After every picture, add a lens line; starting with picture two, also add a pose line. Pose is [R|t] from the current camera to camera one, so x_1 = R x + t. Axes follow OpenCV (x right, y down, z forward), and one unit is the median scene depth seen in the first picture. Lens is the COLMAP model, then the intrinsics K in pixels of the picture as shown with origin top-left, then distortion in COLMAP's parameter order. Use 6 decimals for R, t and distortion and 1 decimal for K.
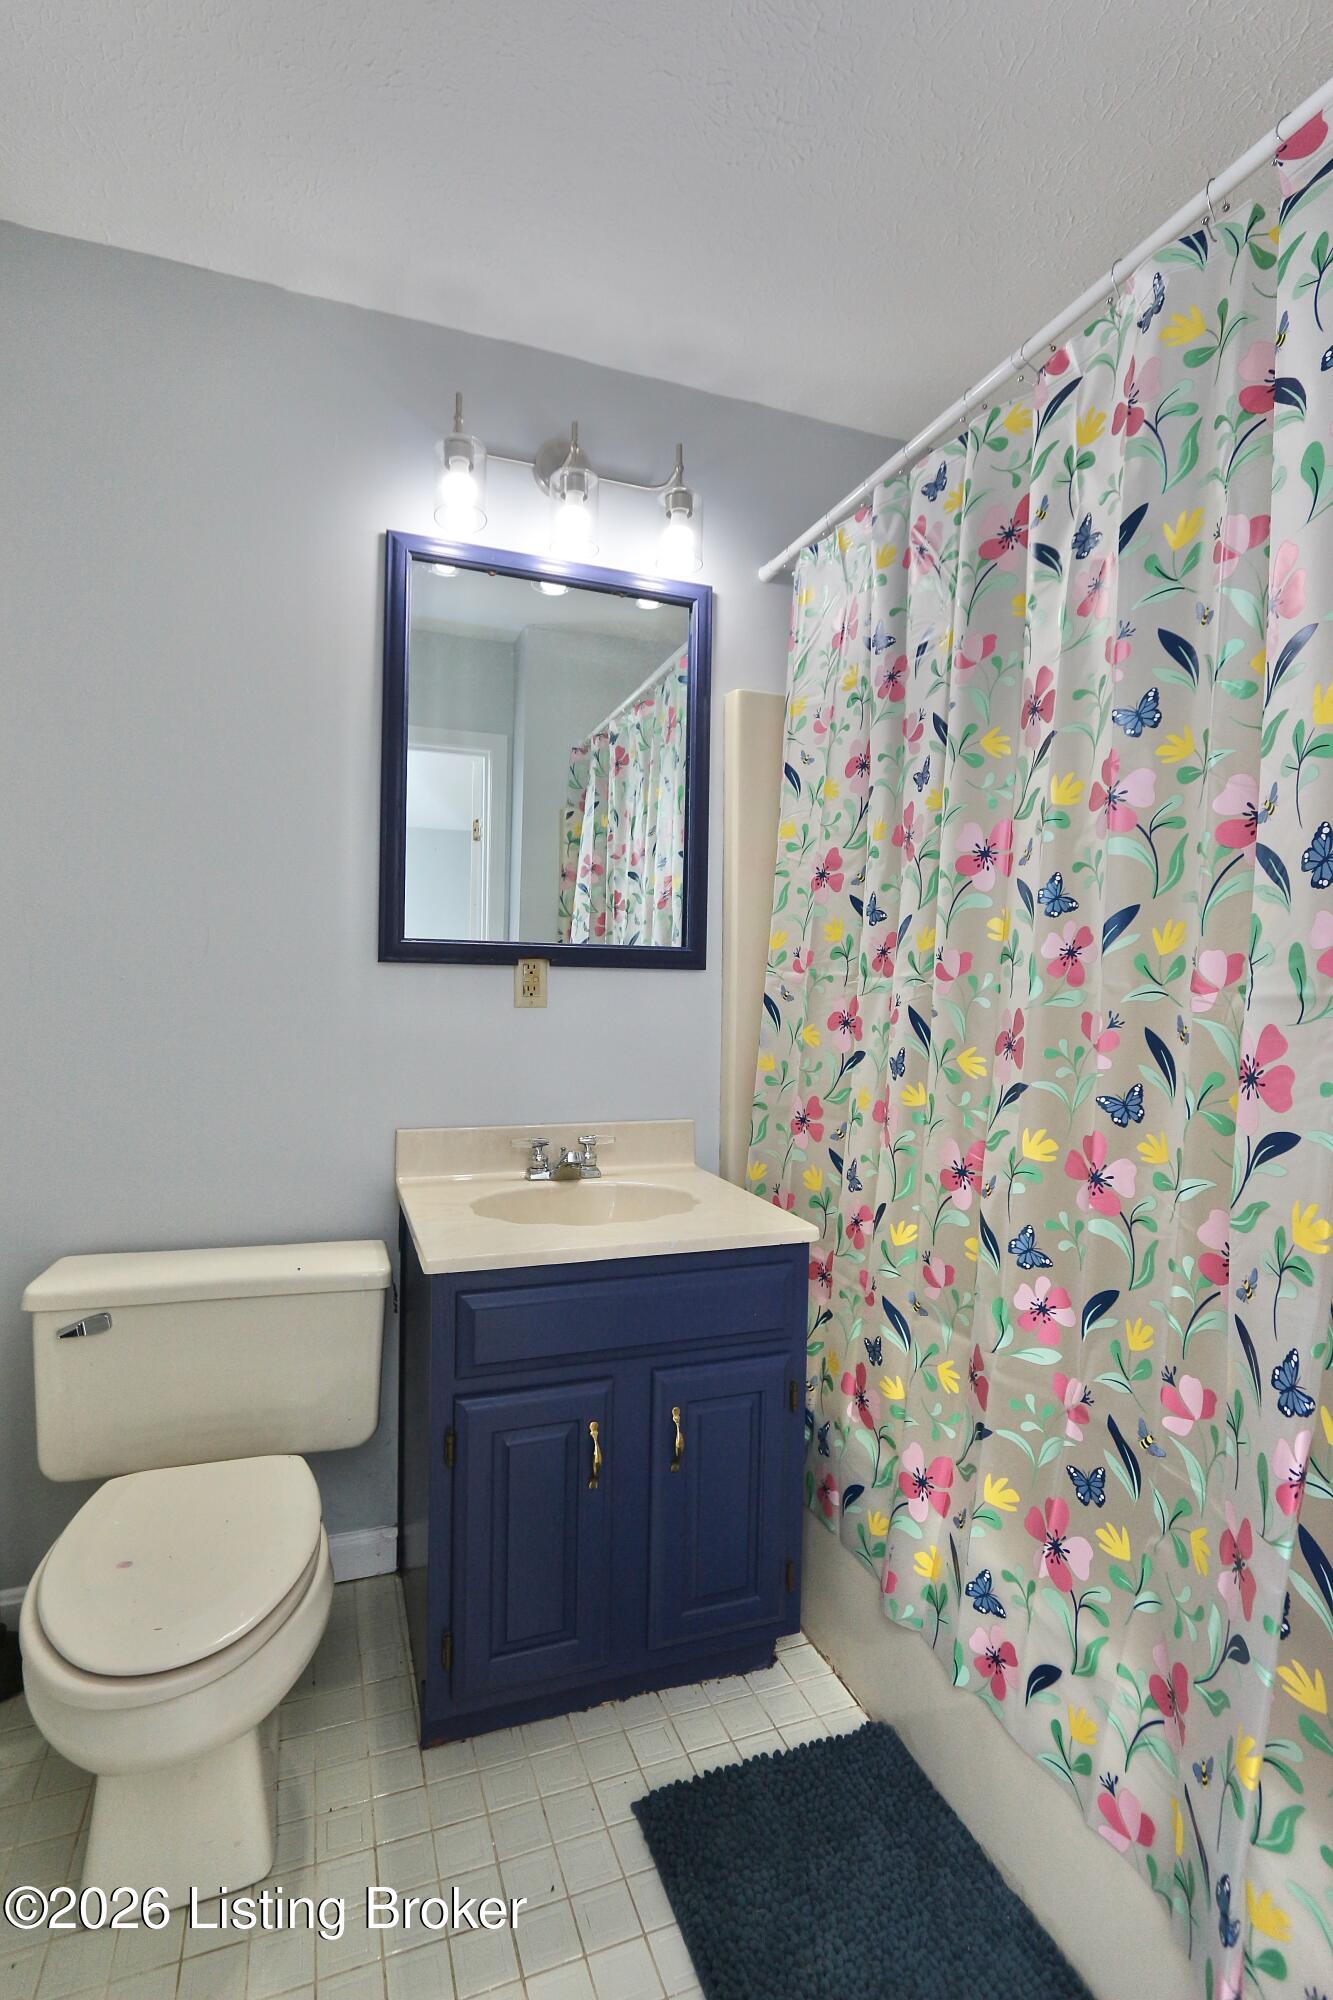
lens RADIAL K [[938.4, 0, 663.6], [0, 938.4, 1004.7], [0, 0, 1]] dist [-0.003859, -0.000286]
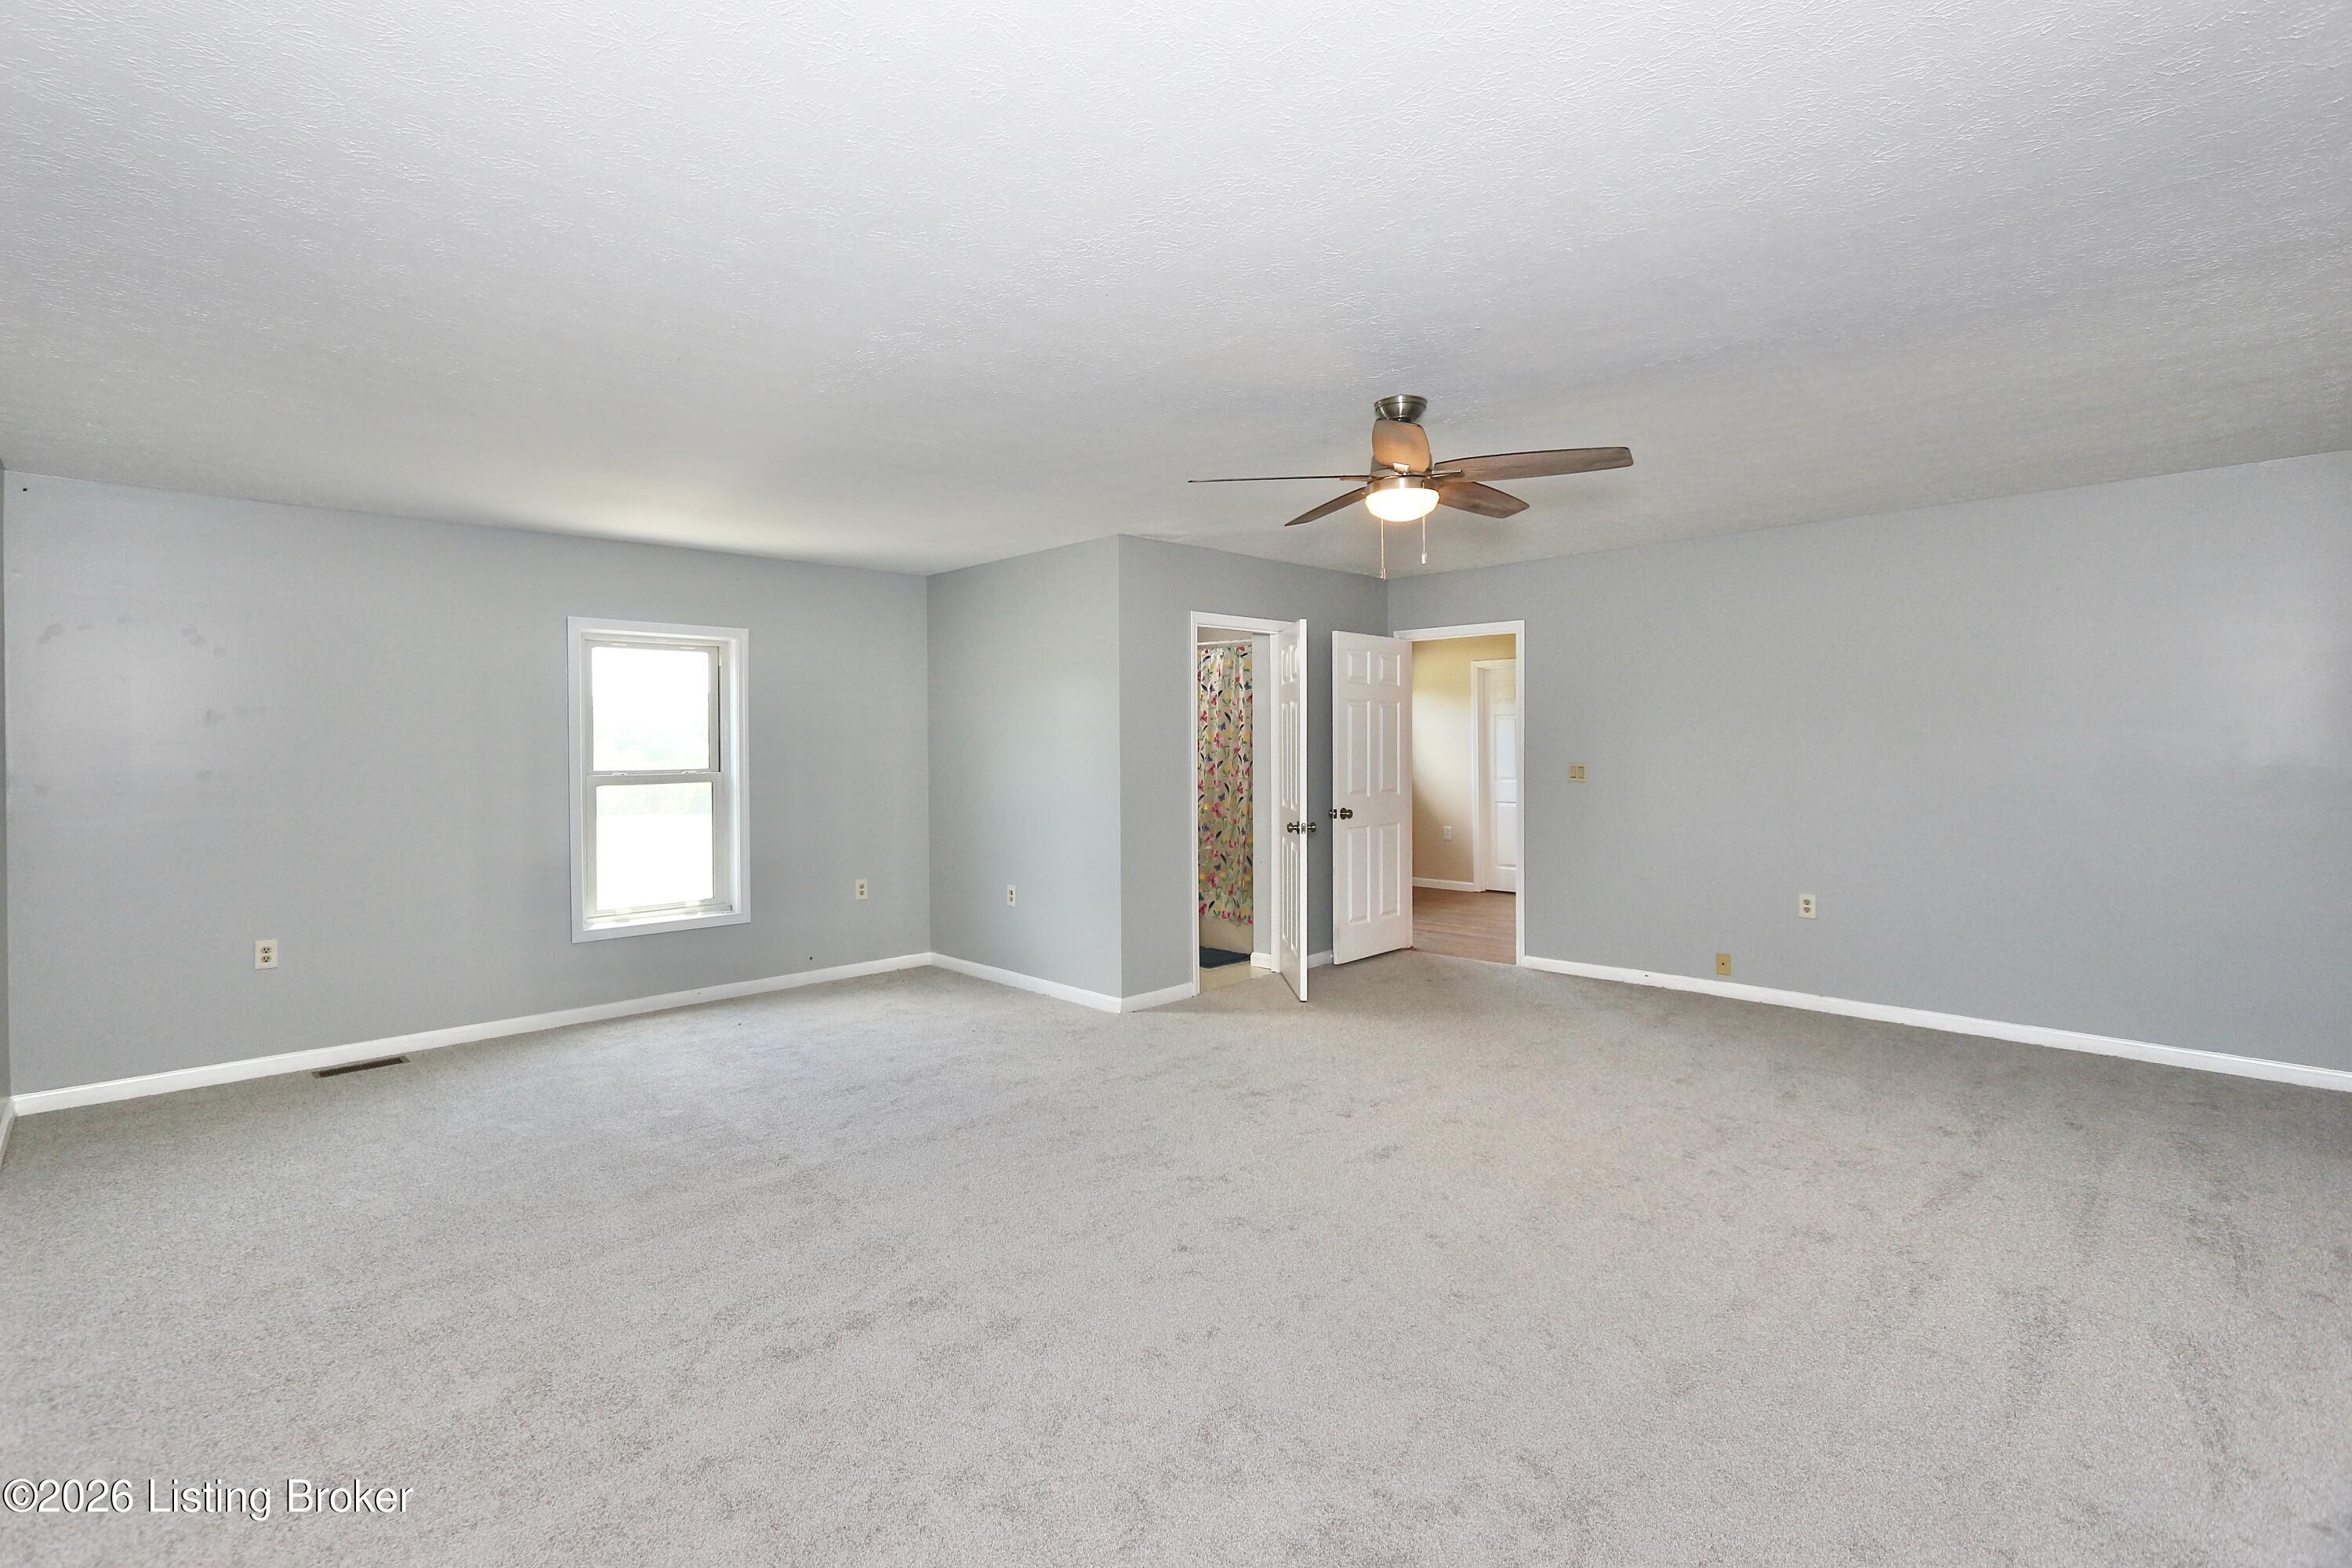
lens RADIAL K [[1103.5, 0, 1176.6], [0, 1103.5, 774.4], [0, 0, 1]] dist [-0.003859, -0.000286]
pose [[0.917190, -0.027045, 0.397532, -2.324628], [0.031818, 0.999479, -0.005414, 0.000799], [-0.397179, 0.017615, 0.917572, -4.846840]]
